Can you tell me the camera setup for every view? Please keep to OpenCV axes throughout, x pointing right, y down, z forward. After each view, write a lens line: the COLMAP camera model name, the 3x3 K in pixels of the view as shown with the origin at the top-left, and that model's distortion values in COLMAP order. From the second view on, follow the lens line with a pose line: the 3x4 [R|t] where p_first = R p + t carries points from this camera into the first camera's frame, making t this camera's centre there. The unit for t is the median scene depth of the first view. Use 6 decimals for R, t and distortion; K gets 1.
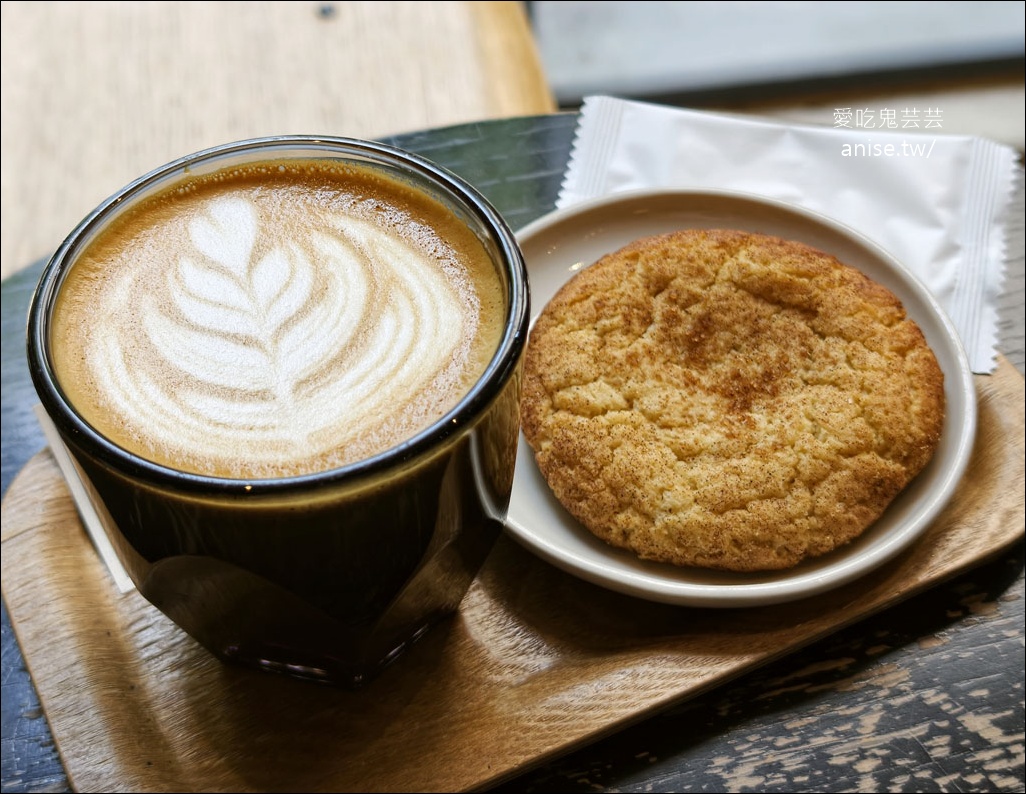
lens RADIAL K [[1691.4, 0, 469.8], [0, 1691.4, 372.7], [0, 0, 1]] dist [0.373569, -2.060273]
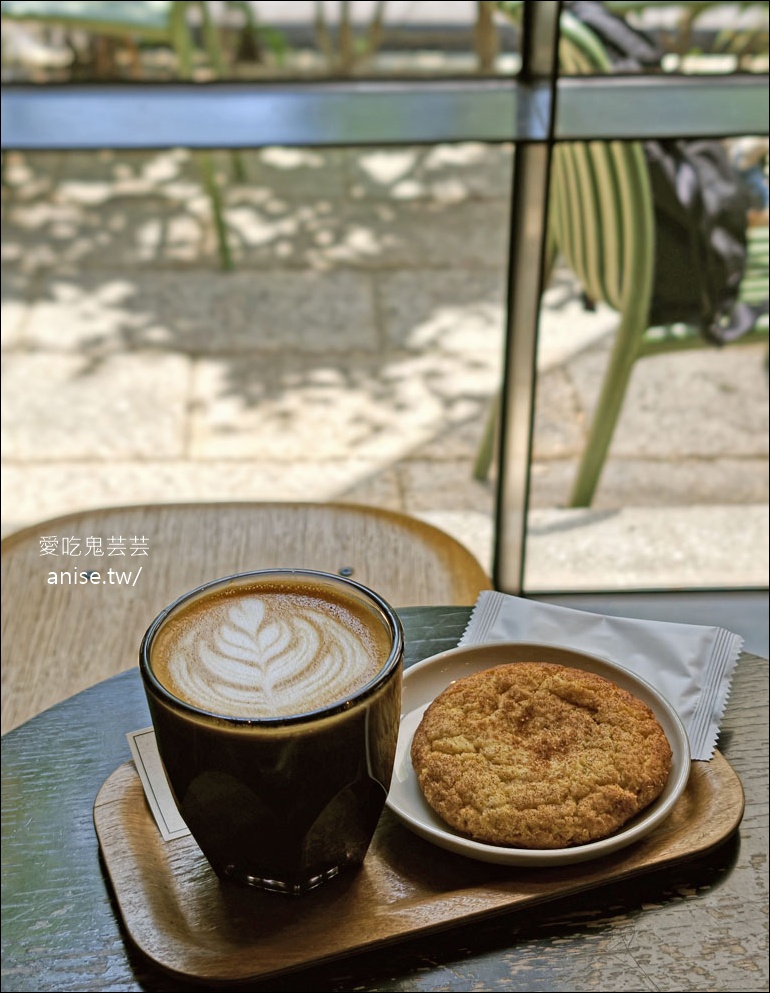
lens RADIAL K [[1637.0, 0, 339.6], [0, 1637.0, 496.5], [0, 0, 1]] dist [0.373569, -2.060273]
pose [[0.991933, 0.056705, -0.113376, 0.131977], [-0.087895, 0.952128, -0.292790, 0.271133], [0.091346, 0.300393, 0.949431, -0.631781]]
